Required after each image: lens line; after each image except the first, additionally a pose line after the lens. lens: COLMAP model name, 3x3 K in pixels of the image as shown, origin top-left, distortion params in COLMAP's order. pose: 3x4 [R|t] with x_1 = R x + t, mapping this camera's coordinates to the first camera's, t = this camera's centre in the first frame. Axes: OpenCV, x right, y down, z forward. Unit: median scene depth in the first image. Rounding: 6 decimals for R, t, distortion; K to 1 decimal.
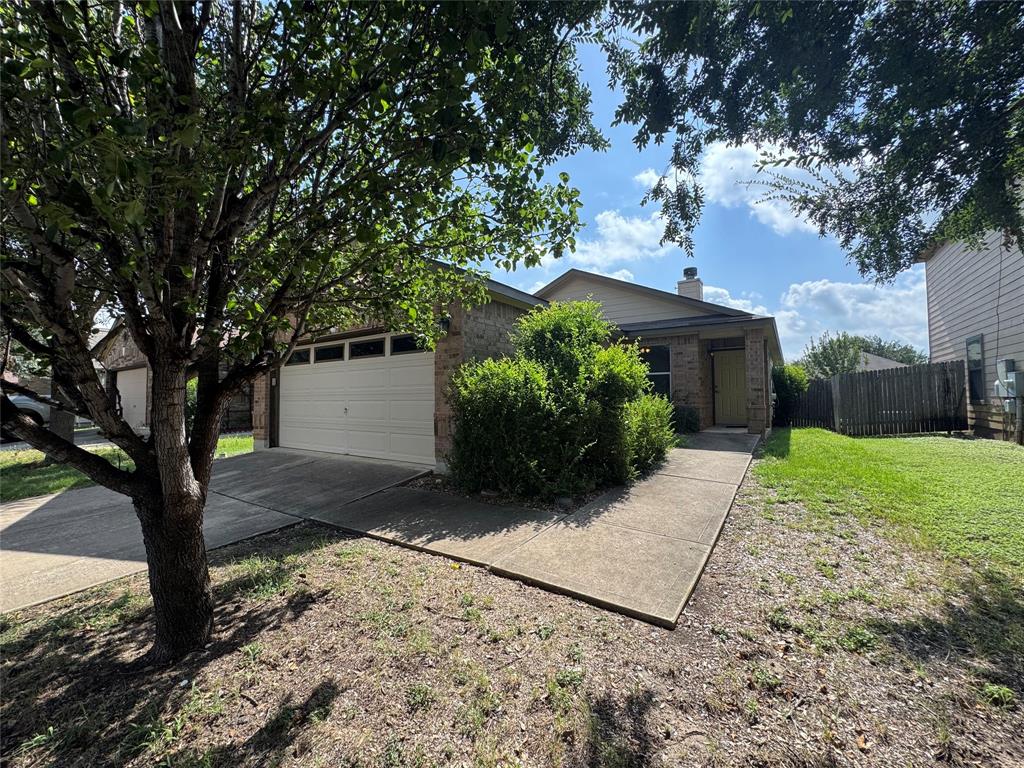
lens RADIAL K [[408.2, 0, 512.0], [0, 408.2, 384.0], [0, 0, 1]] dist [-0.001829, -0.000046]
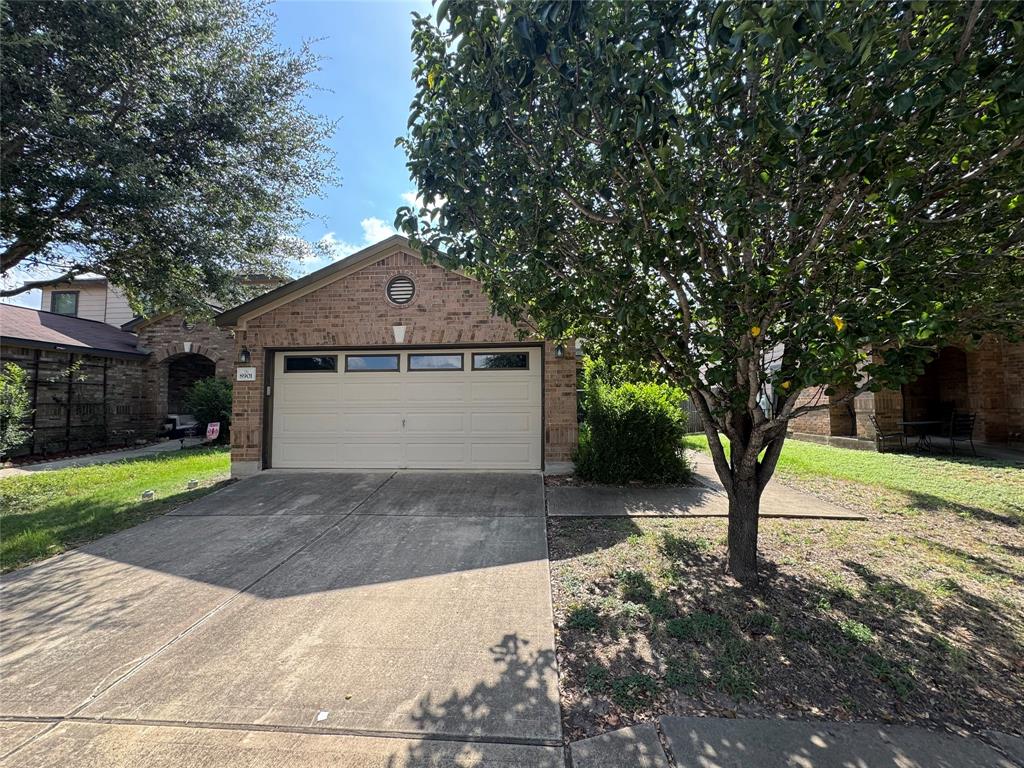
lens RADIAL K [[408.2, 0, 512.0], [0, 408.2, 384.0], [0, 0, 1]] dist [-0.001829, -0.000046]
pose [[0.859172, 0.030967, 0.510749, -0.587058], [-0.019291, 0.999418, -0.028144, -0.005428], [-0.511323, 0.014327, 0.859269, 0.024609]]
